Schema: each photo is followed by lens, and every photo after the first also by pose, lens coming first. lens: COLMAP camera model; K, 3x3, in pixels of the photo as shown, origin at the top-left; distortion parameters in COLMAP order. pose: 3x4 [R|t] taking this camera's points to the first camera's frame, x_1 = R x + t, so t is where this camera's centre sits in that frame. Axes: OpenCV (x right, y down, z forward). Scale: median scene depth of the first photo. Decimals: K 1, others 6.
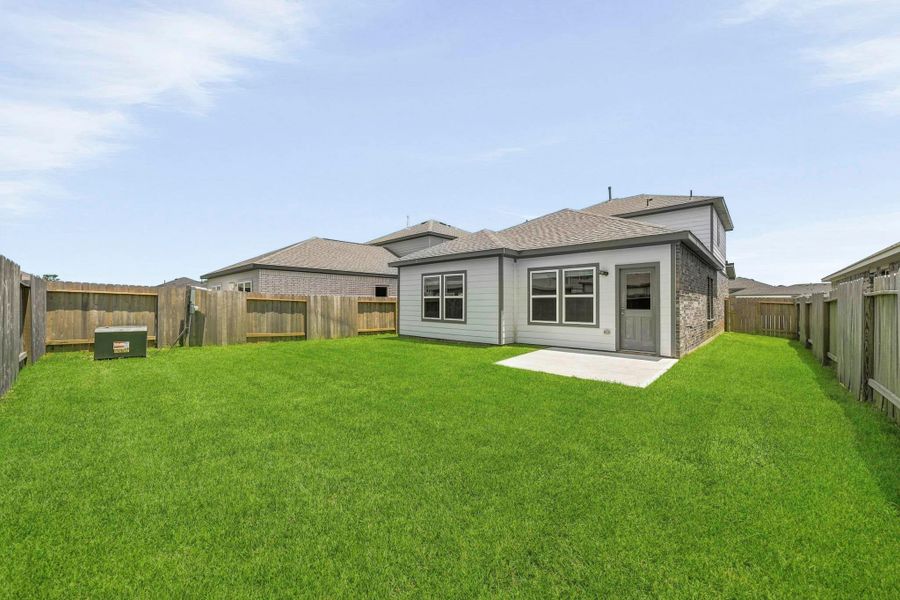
lens RADIAL K [[319.9, 0, 453.8], [0, 319.9, 303.9], [0, 0, 1]] dist [-0.000155, -0.000040]
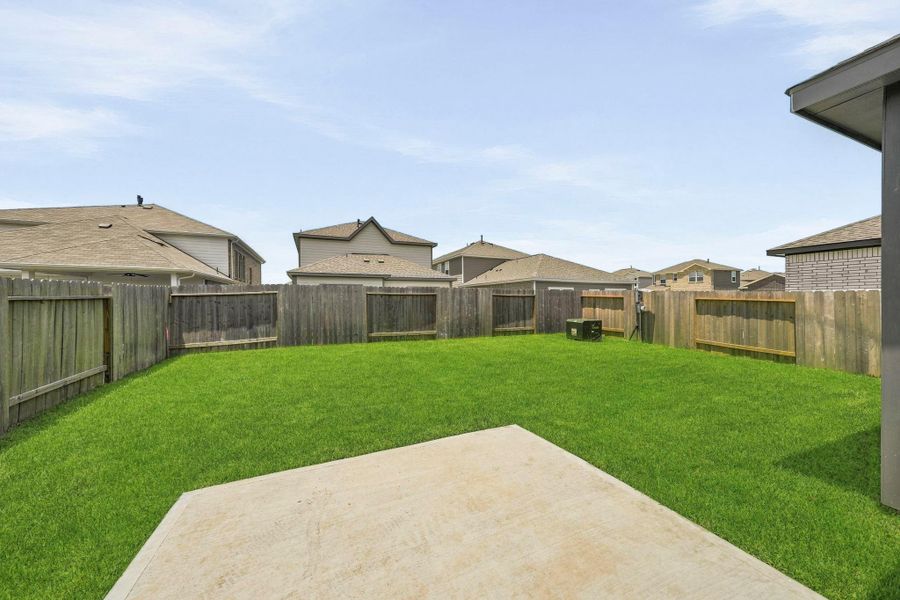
lens RADIAL K [[319.9, 0, 453.8], [0, 319.9, 303.9], [0, 0, 1]] dist [-0.000155, -0.000040]
pose [[-0.393107, 0.000842, -0.919492, 0.397255], [-0.007281, 0.999965, 0.004028, -0.000943], [0.919464, 0.008278, -0.393087, 0.701195]]
